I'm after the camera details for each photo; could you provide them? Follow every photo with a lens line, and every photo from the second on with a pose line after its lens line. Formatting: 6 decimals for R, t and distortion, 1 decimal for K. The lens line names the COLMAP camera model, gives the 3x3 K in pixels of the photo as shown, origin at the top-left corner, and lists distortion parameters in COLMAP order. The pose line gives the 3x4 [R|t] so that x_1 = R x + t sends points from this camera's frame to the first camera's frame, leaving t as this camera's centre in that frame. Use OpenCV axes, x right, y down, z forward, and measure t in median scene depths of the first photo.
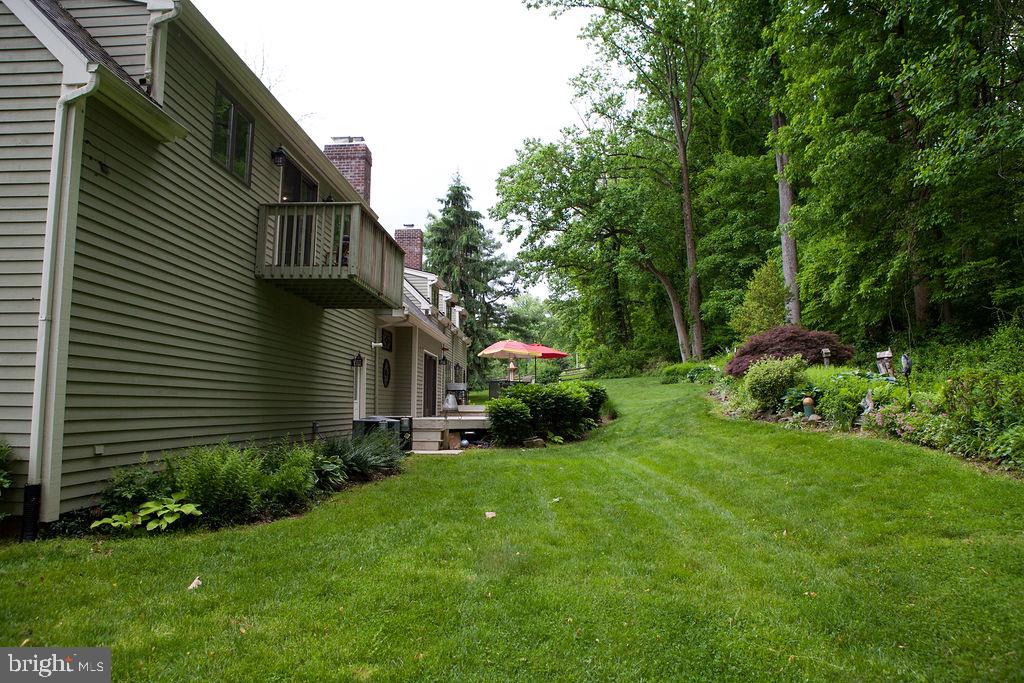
lens RADIAL K [[708.1, 0, 512.0], [0, 708.1, 341.5], [0, 0, 1]] dist [-0.110224, 0.084088]
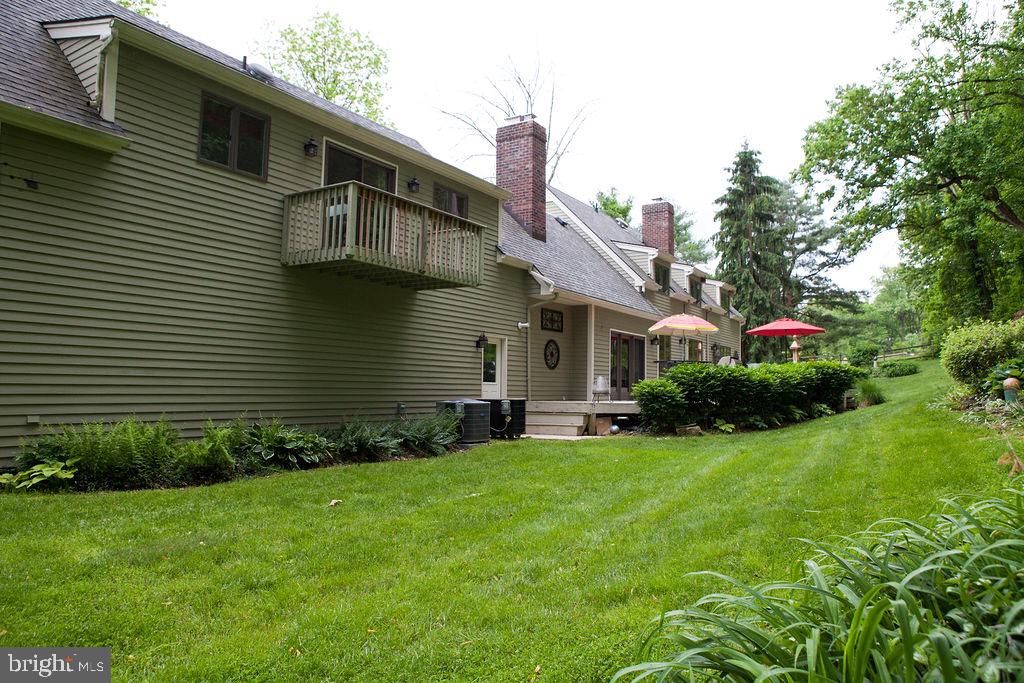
lens RADIAL K [[708.1, 0, 512.0], [0, 708.1, 341.5], [0, 0, 1]] dist [-0.110224, 0.084088]
pose [[0.868011, -0.027617, -0.495777, 0.102009], [0.038105, 0.999213, 0.011053, 0.005775], [0.495082, -0.028486, 0.868379, 0.053964]]
